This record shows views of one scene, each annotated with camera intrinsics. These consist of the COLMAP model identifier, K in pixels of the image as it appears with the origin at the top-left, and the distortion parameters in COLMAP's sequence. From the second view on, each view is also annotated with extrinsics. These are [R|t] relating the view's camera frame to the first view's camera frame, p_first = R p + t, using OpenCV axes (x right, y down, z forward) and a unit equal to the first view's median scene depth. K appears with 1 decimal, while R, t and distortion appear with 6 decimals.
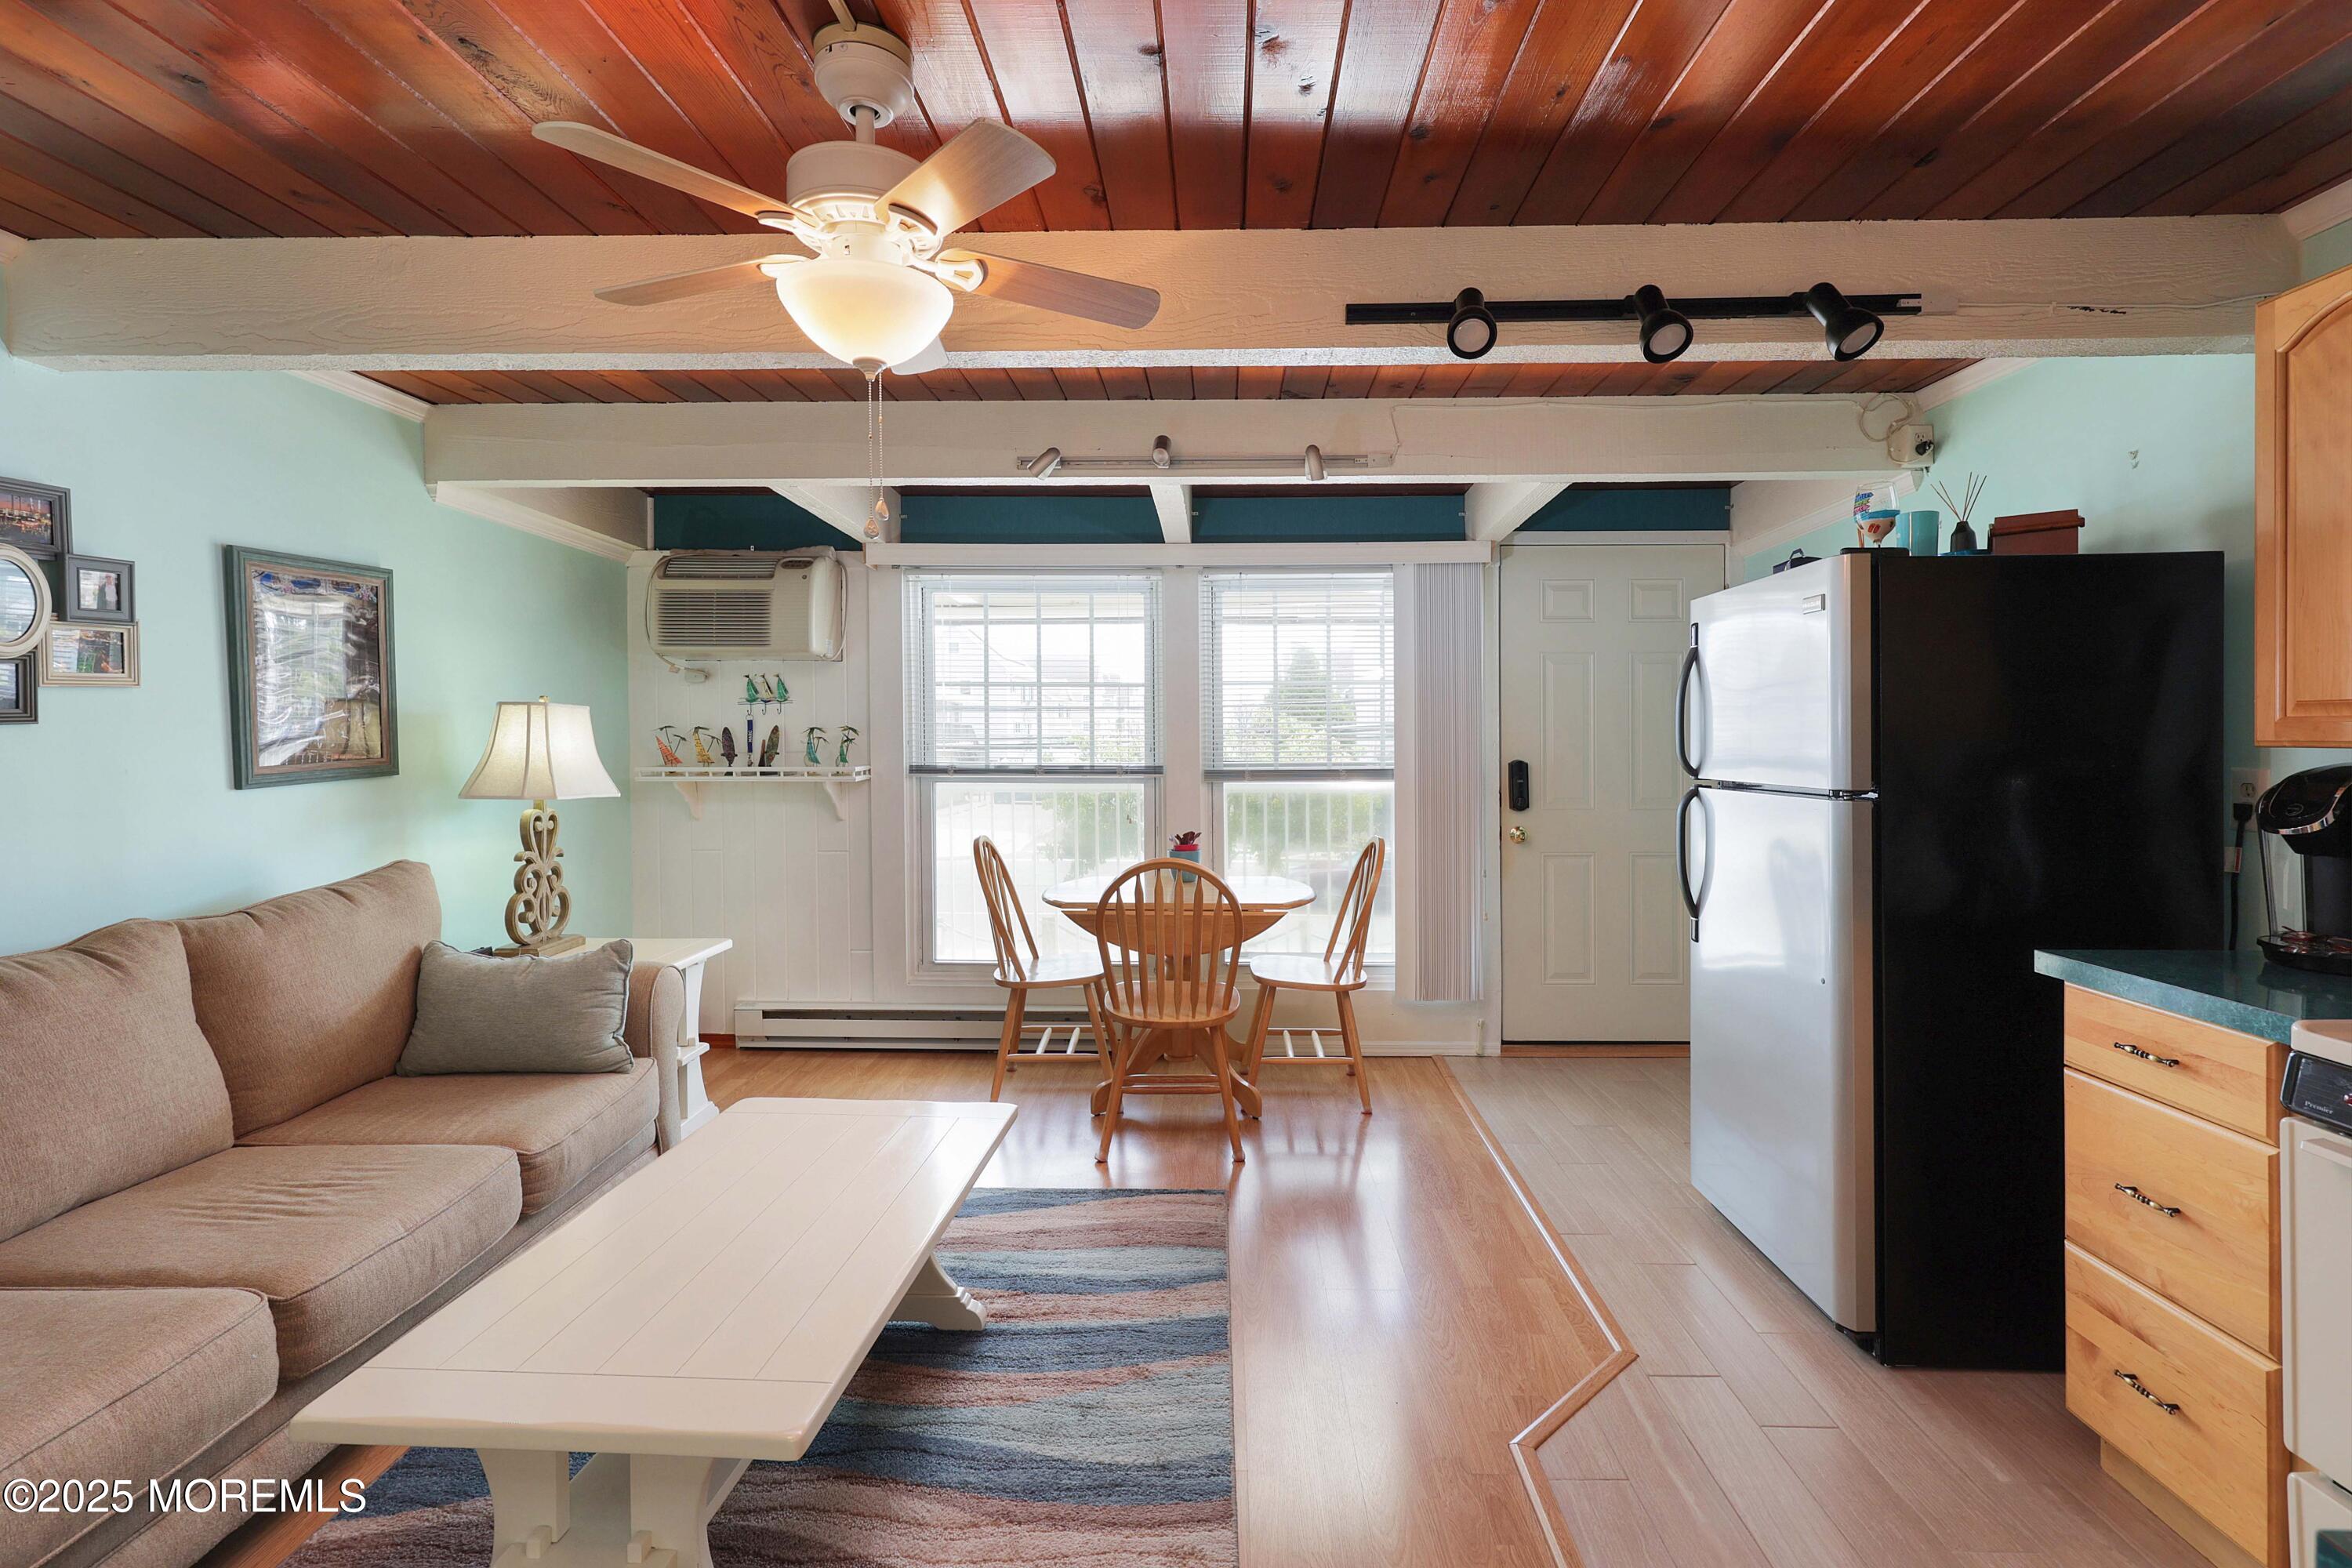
lens RADIAL K [[1064.4, 0, 1179.6], [0, 1064.4, 772.4], [0, 0, 1]] dist [0.008052, -0.001034]
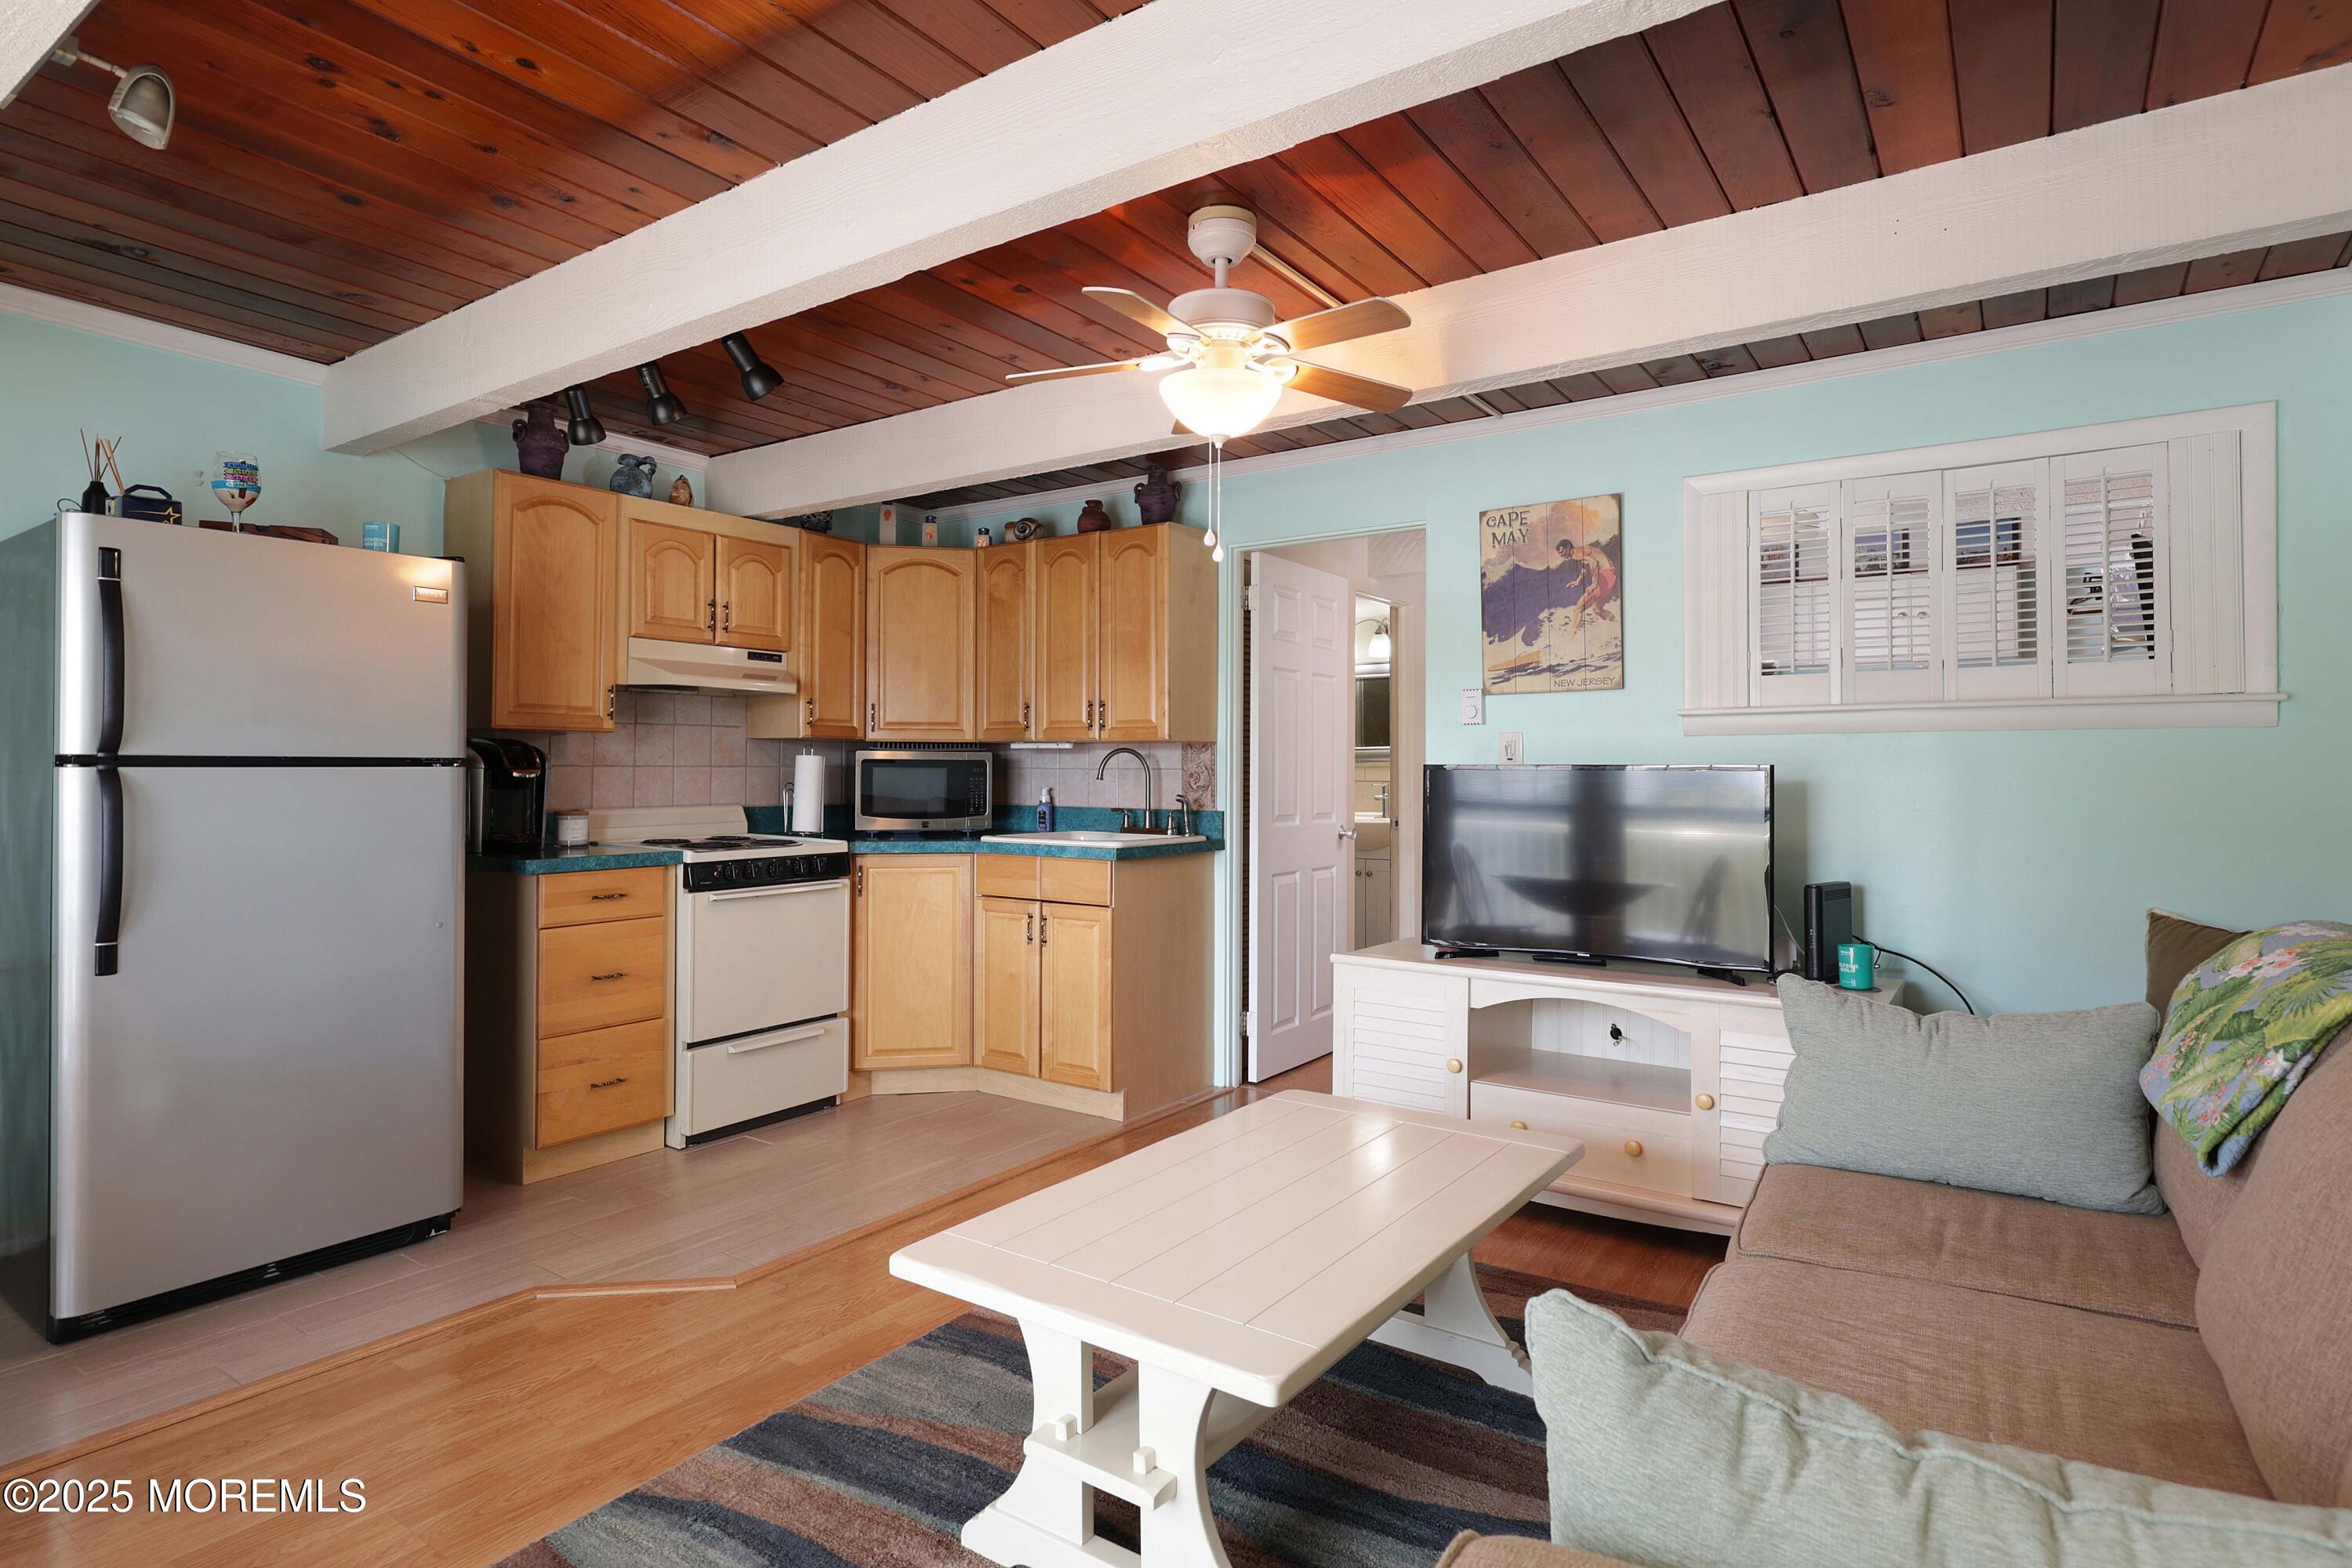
lens RADIAL K [[1220.3, 0, 1194.3], [0, 1220.3, 774.2], [0, 0, 1]] dist [-0.016203, -0.000064]
pose [[-0.848136, -0.002264, 0.529774, -0.529703], [0.015988, 0.999426, 0.029867, 0.004822], [-0.529538, 0.033801, -0.847613, 1.145420]]
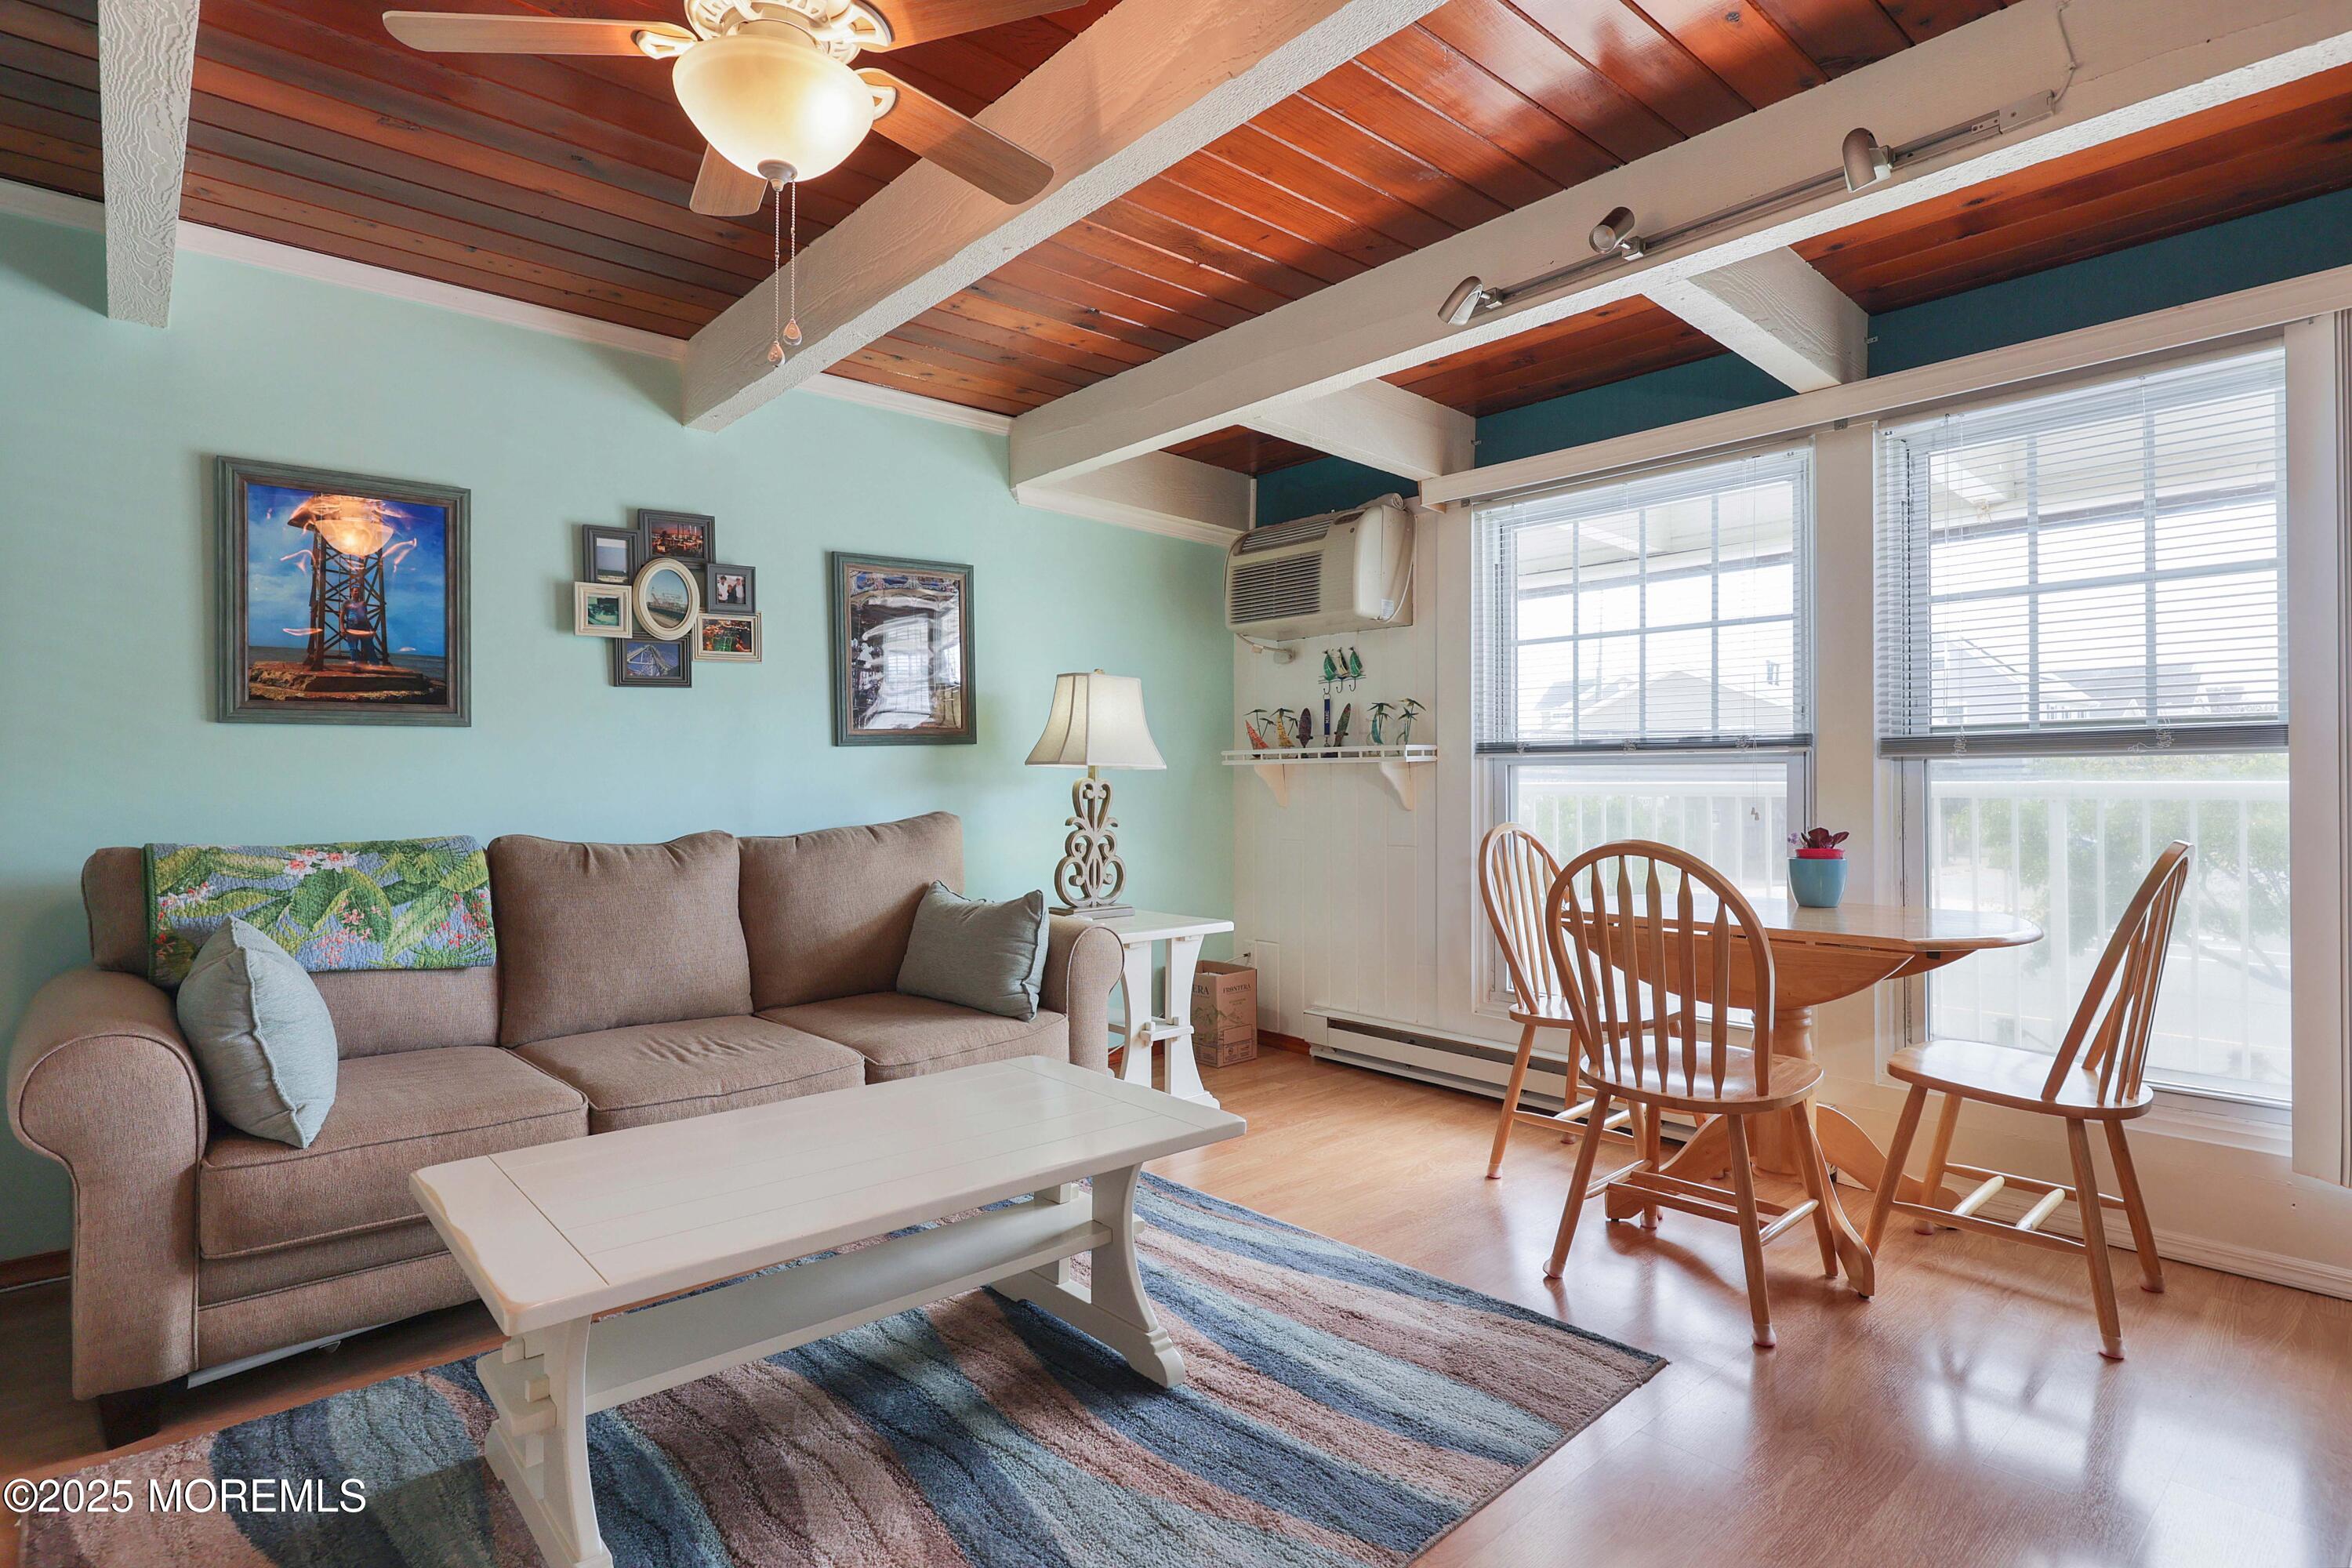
lens RADIAL K [[1173.4, 0, 1164.4], [0, 1173.4, 792.1], [0, 0, 1]] dist [0.009914, -0.001381]
pose [[0.690900, 0.005184, -0.722931, 0.315651], [-0.023531, 0.999606, -0.015320, 0.068154], [0.722567, 0.027596, 0.690750, 0.275413]]
